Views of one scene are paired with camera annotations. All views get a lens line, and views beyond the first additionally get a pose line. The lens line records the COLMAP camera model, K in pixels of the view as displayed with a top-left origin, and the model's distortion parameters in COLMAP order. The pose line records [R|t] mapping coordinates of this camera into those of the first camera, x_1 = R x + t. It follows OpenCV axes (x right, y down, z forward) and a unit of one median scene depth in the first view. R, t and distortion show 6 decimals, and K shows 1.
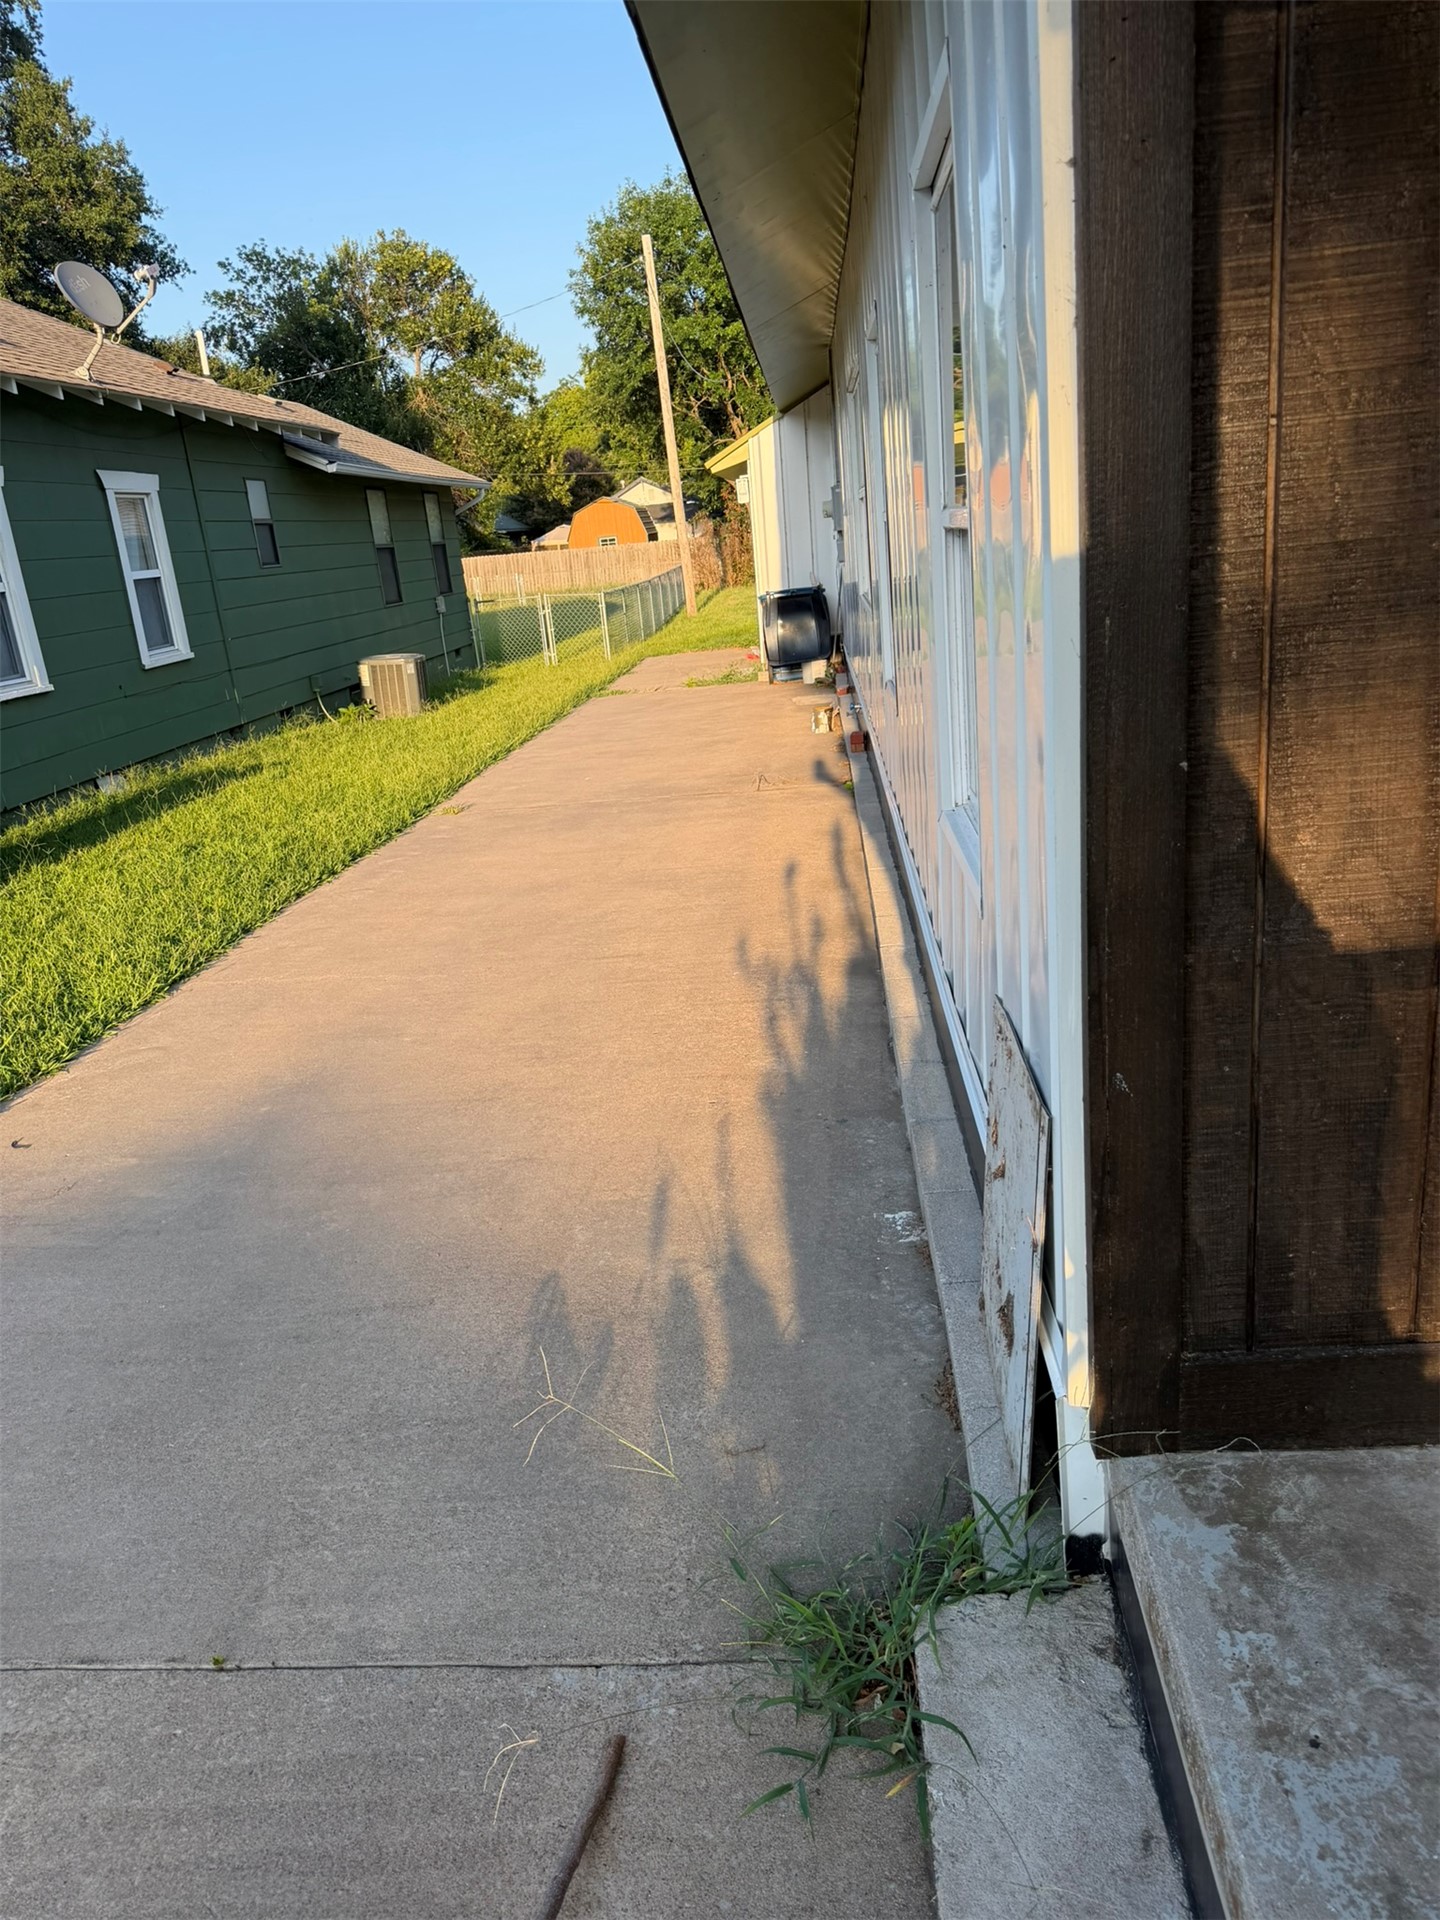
lens RADIAL K [[1345.6, 0, 726.4], [0, 1345.6, 963.7], [0, 0, 1]] dist [0.151944, -0.248055]
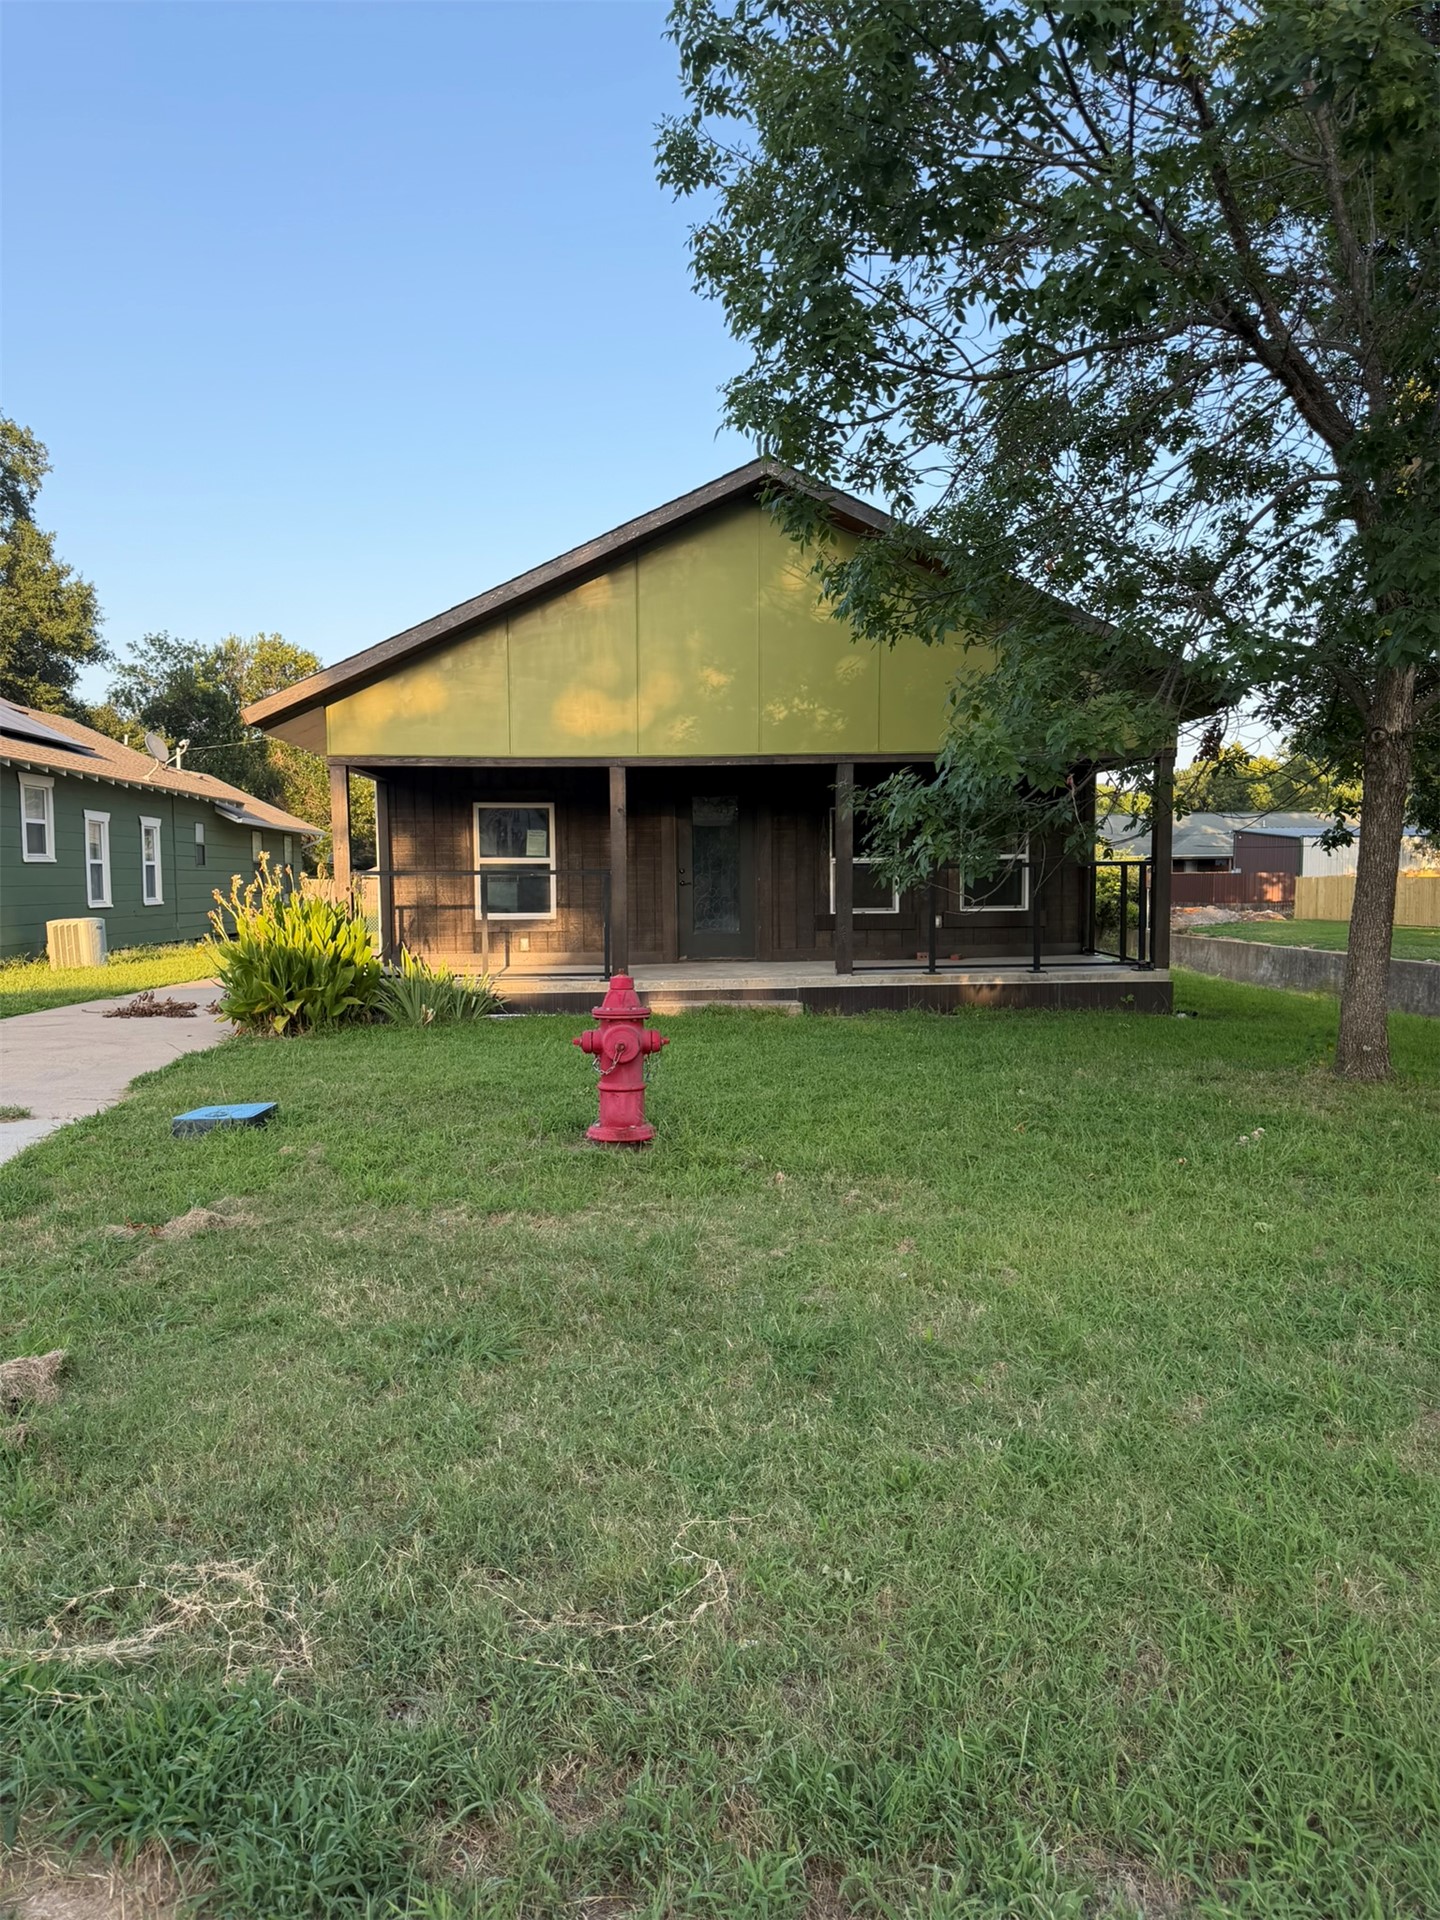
lens RADIAL K [[1345.6, 0, 726.4], [0, 1345.6, 963.7], [0, 0, 1]] dist [0.151944, -0.248055]
pose [[0.988801, 0.077158, 0.127750, 0.054437], [-0.043101, 0.967149, -0.250528, 0.097947], [-0.142884, 0.242216, 0.959643, -0.306520]]
